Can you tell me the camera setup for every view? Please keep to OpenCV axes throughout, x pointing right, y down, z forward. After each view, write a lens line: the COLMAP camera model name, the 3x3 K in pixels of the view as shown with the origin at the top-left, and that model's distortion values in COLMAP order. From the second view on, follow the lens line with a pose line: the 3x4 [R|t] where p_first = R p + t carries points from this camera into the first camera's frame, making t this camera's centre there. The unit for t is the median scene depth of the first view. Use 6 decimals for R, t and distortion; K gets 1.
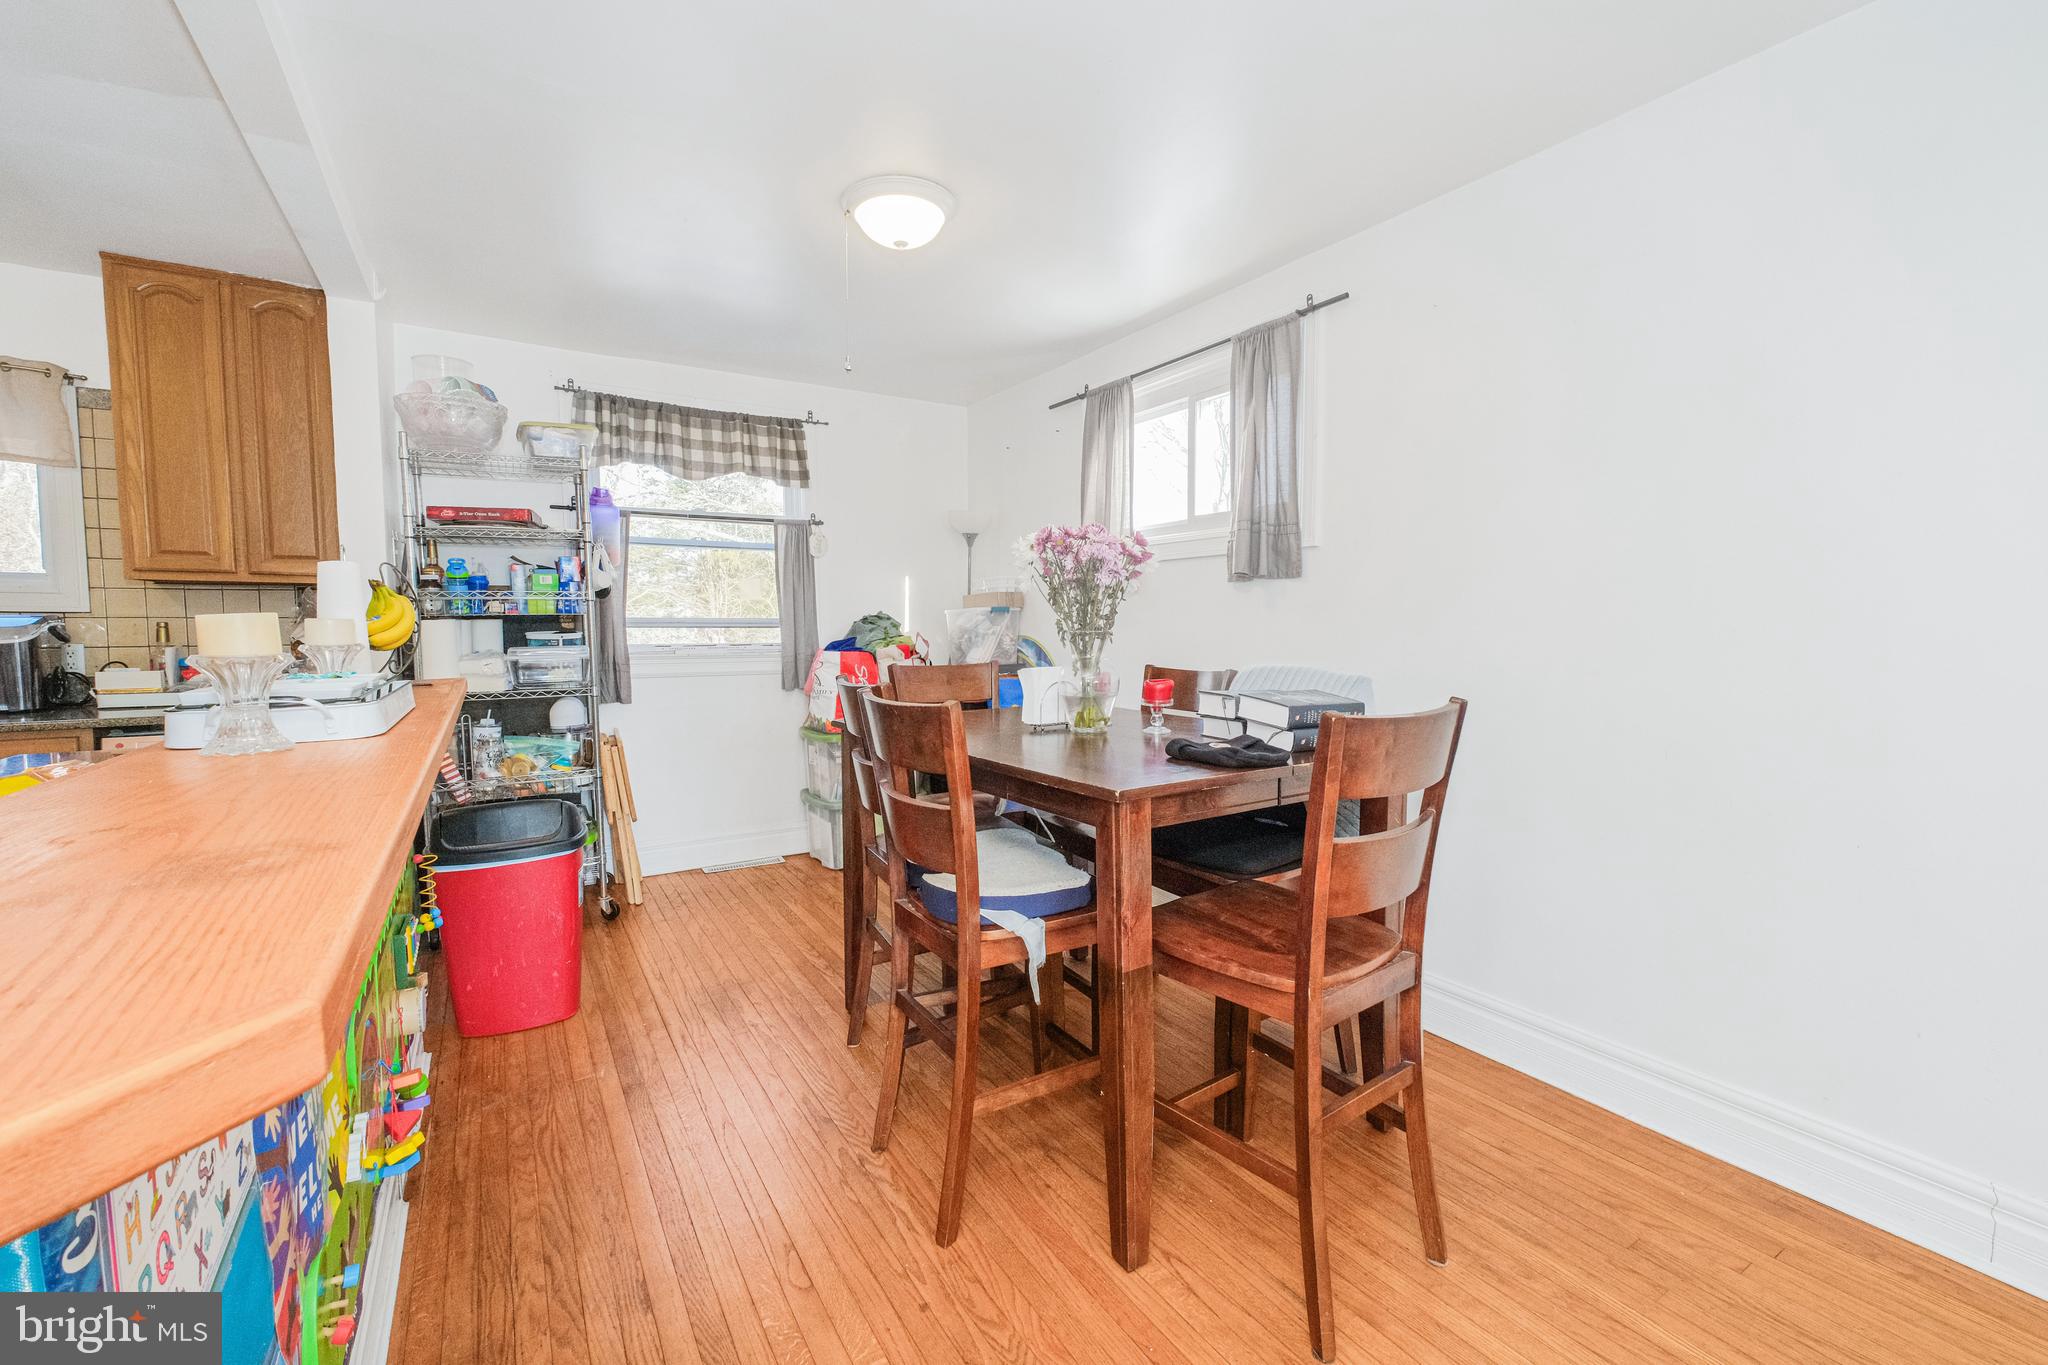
lens RADIAL K [[861.3, 0, 1023.6], [0, 861.3, 678.9], [0, 0, 1]] dist [0.002128, -0.000197]
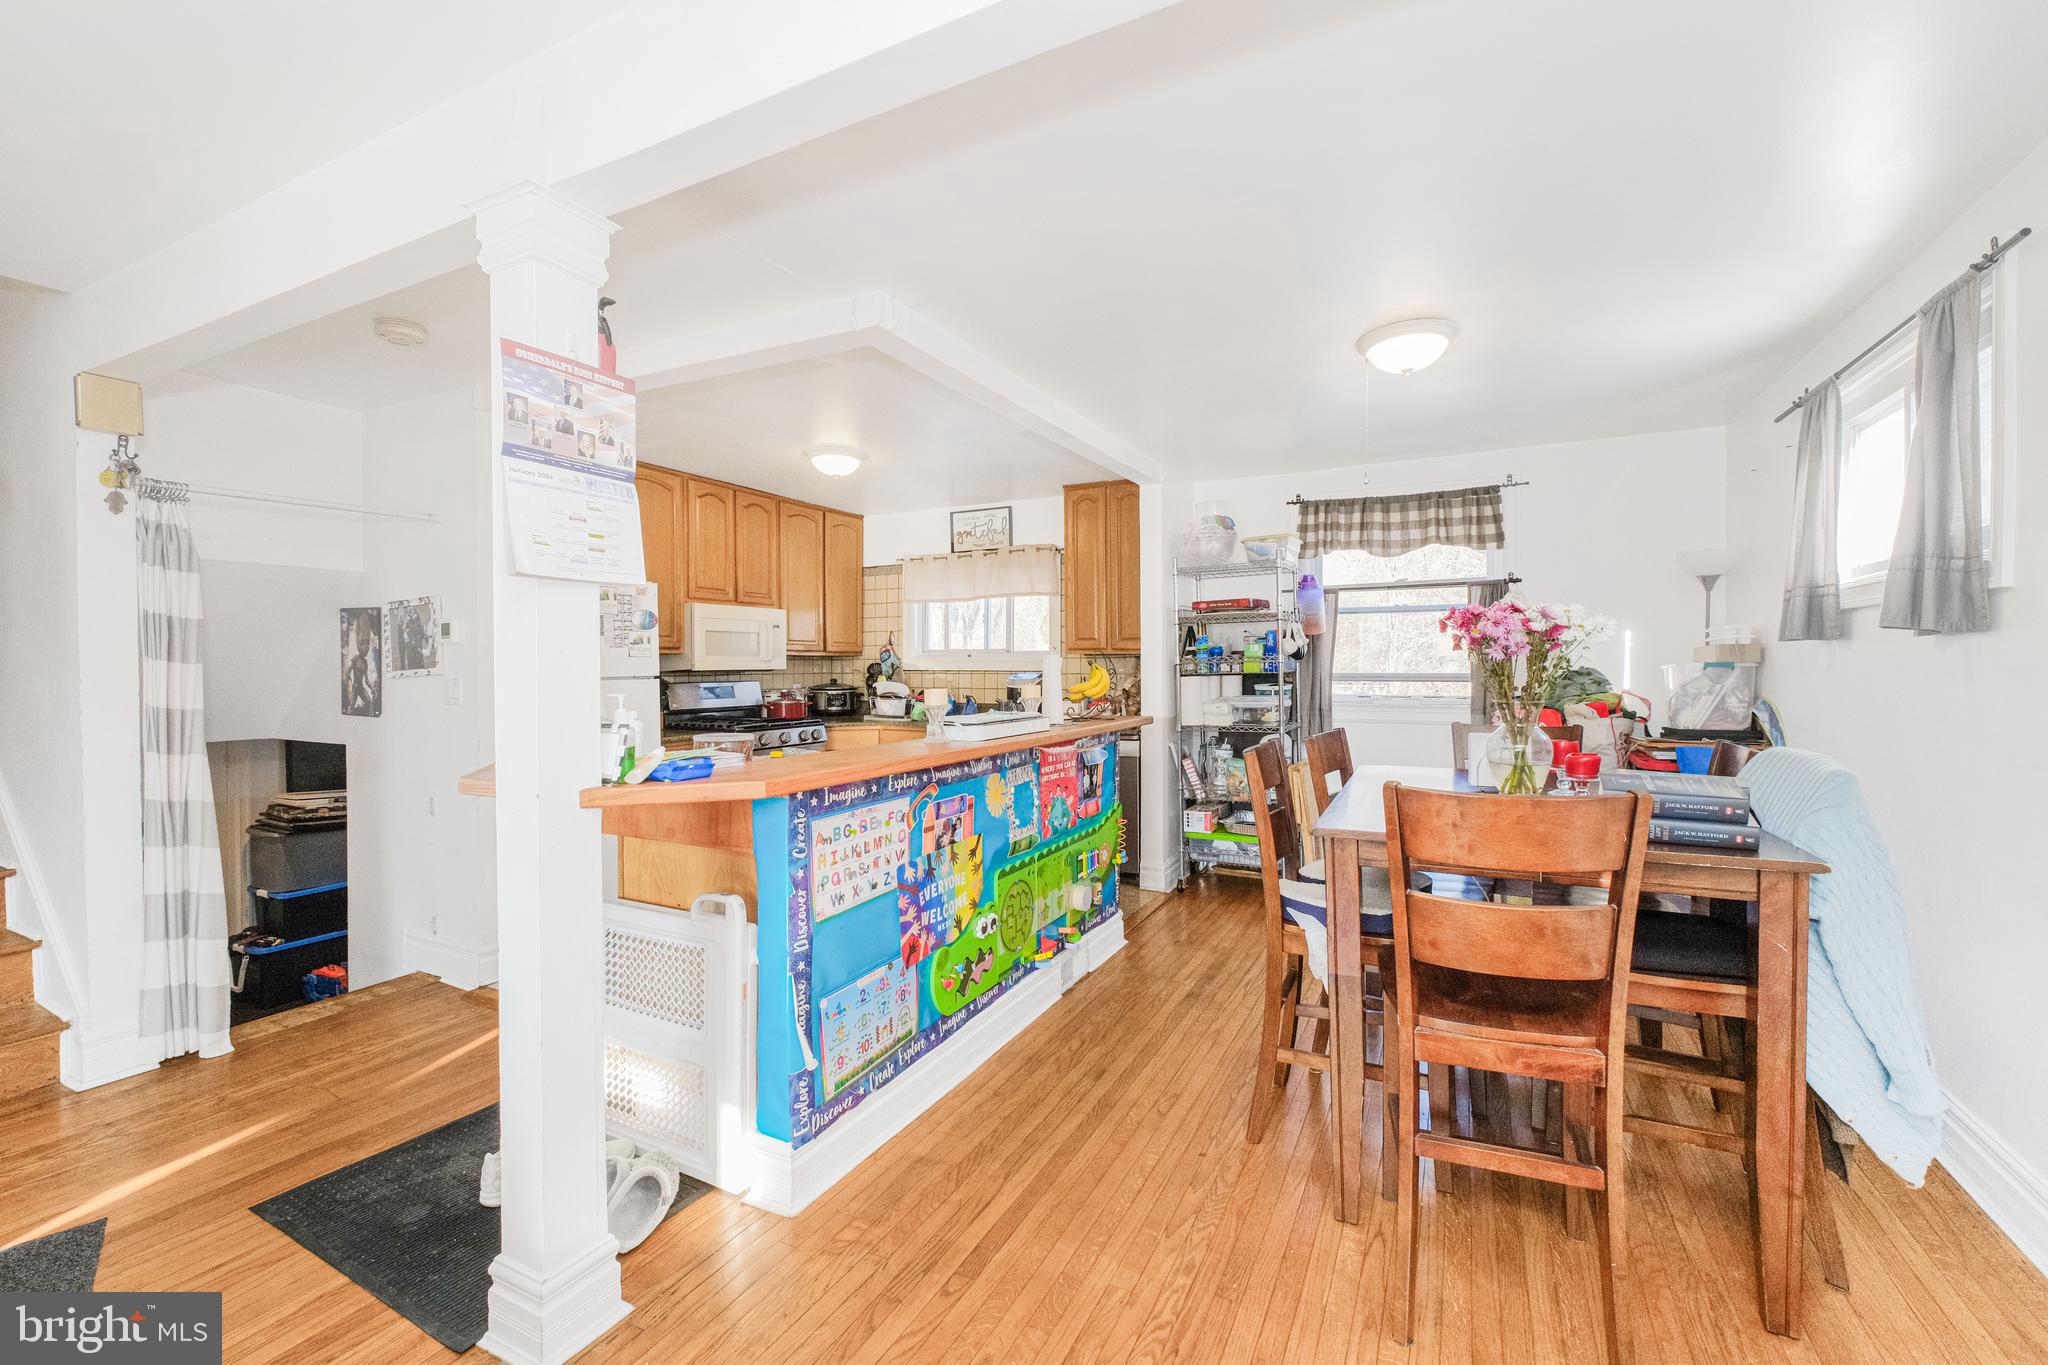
lens RADIAL K [[861.3, 0, 1023.6], [0, 861.3, 678.9], [0, 0, 1]] dist [0.002128, -0.000197]
pose [[0.510712, 0.012459, -0.859661, 0.434728], [-0.048359, 0.998728, -0.014255, -0.025852], [0.858391, 0.048853, 0.510665, -0.030805]]
